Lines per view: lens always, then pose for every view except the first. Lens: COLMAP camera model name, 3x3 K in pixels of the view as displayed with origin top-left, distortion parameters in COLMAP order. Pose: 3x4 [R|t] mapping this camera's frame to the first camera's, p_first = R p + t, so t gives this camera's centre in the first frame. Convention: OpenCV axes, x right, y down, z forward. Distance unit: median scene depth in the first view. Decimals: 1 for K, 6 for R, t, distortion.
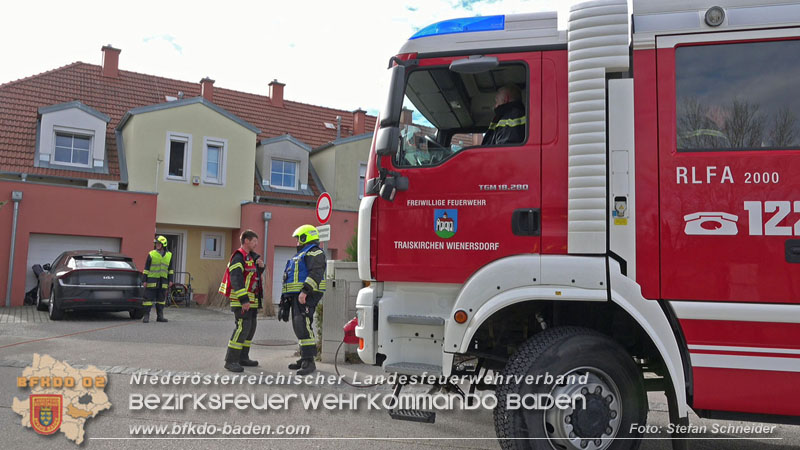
lens RADIAL K [[623.8, 0, 397.1], [0, 623.8, 218.6], [0, 0, 1]] dist [0.003474, 0.000966]
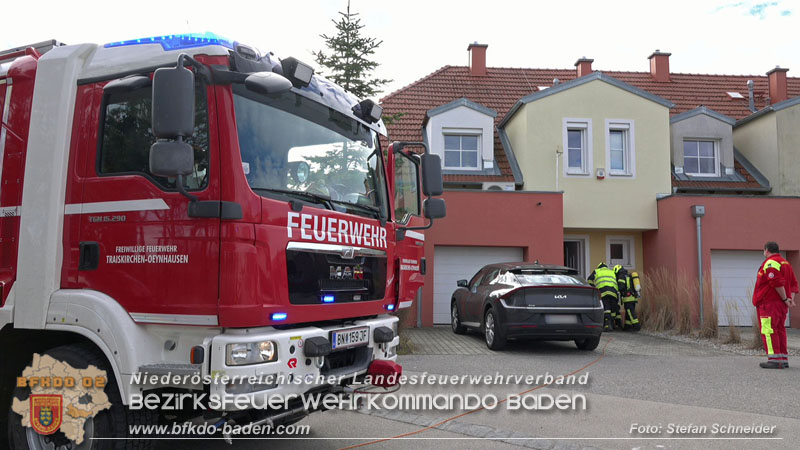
lens RADIAL K [[623.8, 0, 397.1], [0, 623.8, 218.6], [0, 0, 1]] dist [0.003474, 0.000966]
pose [[0.878448, -0.063870, -0.473551, -0.172435], [0.057099, 0.997957, -0.028680, 0.006351], [0.474415, -0.001846, 0.880299, 0.152138]]
